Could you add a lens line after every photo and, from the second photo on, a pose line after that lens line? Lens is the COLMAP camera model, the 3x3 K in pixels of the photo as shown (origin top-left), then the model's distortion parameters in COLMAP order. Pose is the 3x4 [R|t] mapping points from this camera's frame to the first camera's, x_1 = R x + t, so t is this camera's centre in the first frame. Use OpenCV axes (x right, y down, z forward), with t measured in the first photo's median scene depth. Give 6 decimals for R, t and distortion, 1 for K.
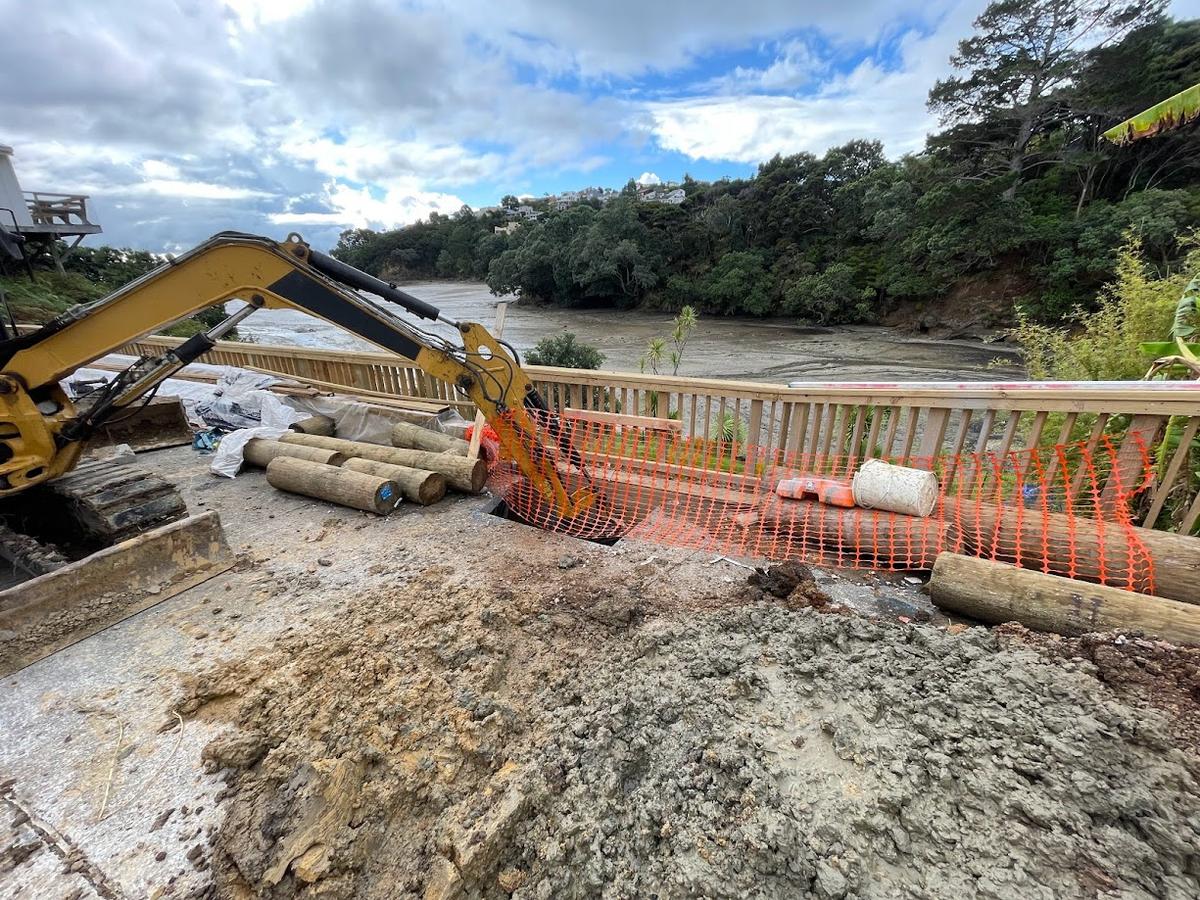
lens RADIAL K [[479.8, 0, 600.0], [0, 479.8, 450.0], [0, 0, 1]] dist [-0.001636, -0.000140]
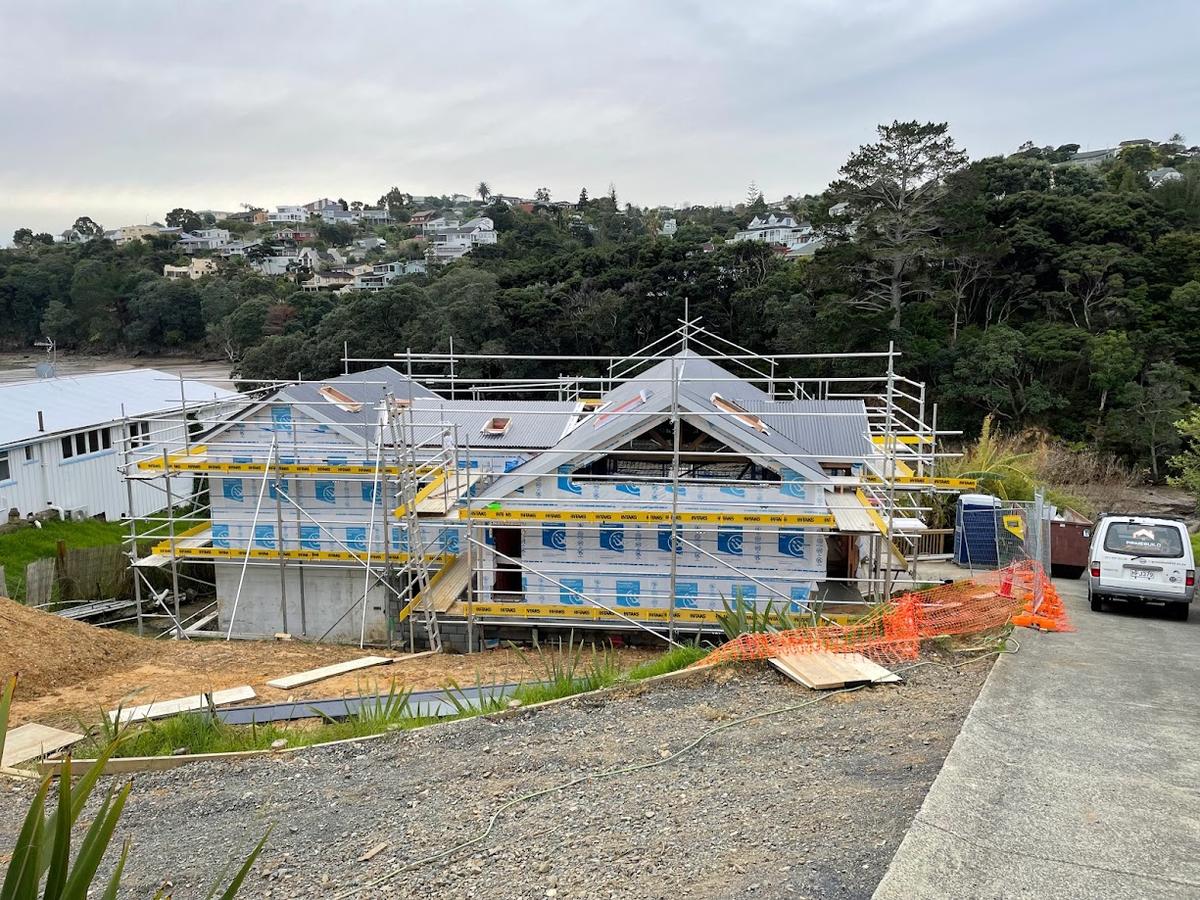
lens RADIAL K [[893.0, 0, 605.1], [0, 893.0, 435.8], [0, 0, 1]] dist [0.063120, -0.003264]
pose [[0.952841, -0.030826, 0.301901, -0.055164], [0.099197, 0.971817, -0.213851, 0.010095], [-0.286801, 0.233714, 0.929044, -0.093761]]
